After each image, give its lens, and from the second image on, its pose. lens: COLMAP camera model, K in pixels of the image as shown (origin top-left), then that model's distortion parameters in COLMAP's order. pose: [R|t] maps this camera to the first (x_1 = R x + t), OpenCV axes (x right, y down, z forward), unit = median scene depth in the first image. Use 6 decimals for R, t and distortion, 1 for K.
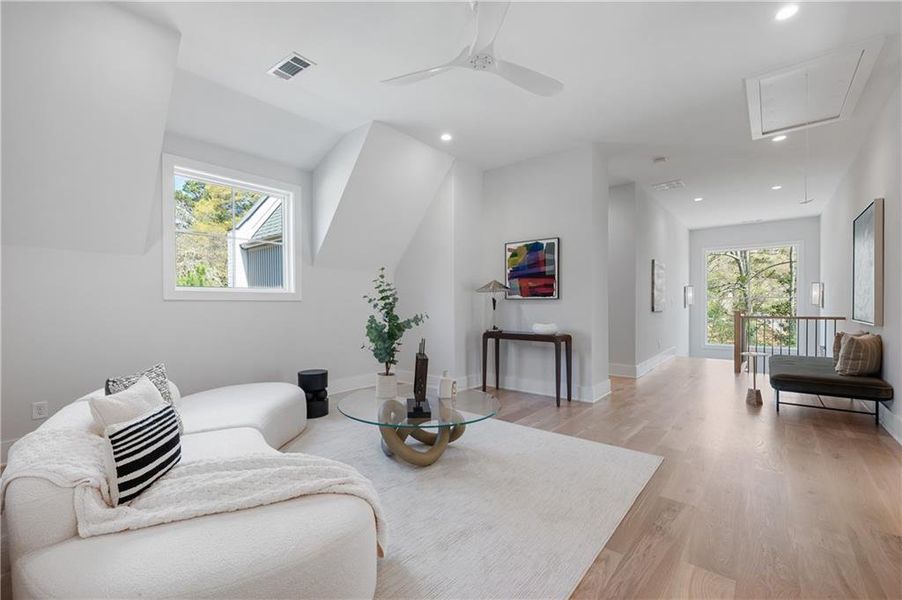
lens RADIAL K [[382.8, 0, 453.5], [0, 382.8, 302.6], [0, 0, 1]] dist [-0.000532, -0.000109]
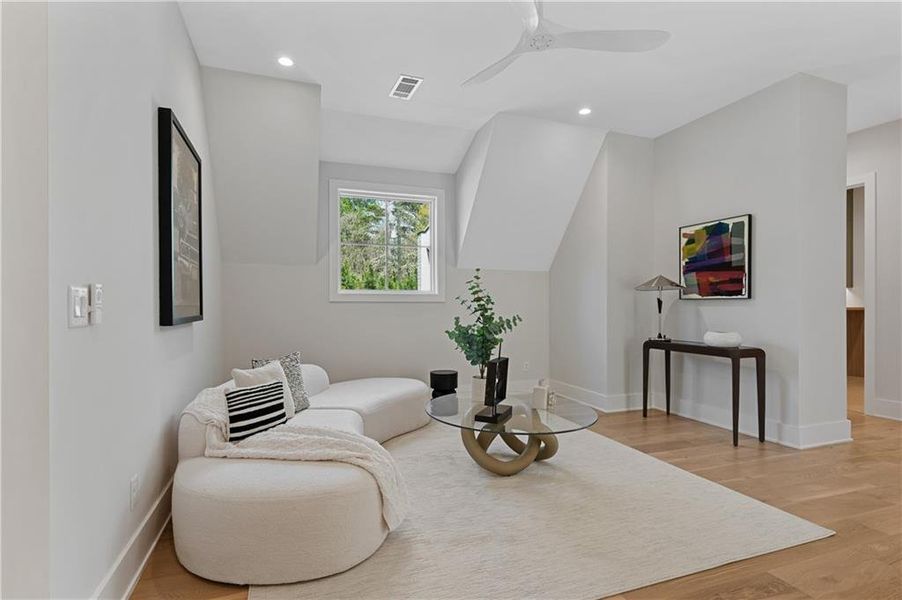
lens RADIAL K [[450.5, 0, 451.0], [0, 450.5, 300.0], [0, 0, 1]] dist [-0.001406, -0.000168]
pose [[0.862948, -0.003835, -0.505277, 0.228183], [0.000451, 0.999977, -0.006820, -0.001887], [0.505292, 0.005657, 0.862930, -0.021636]]
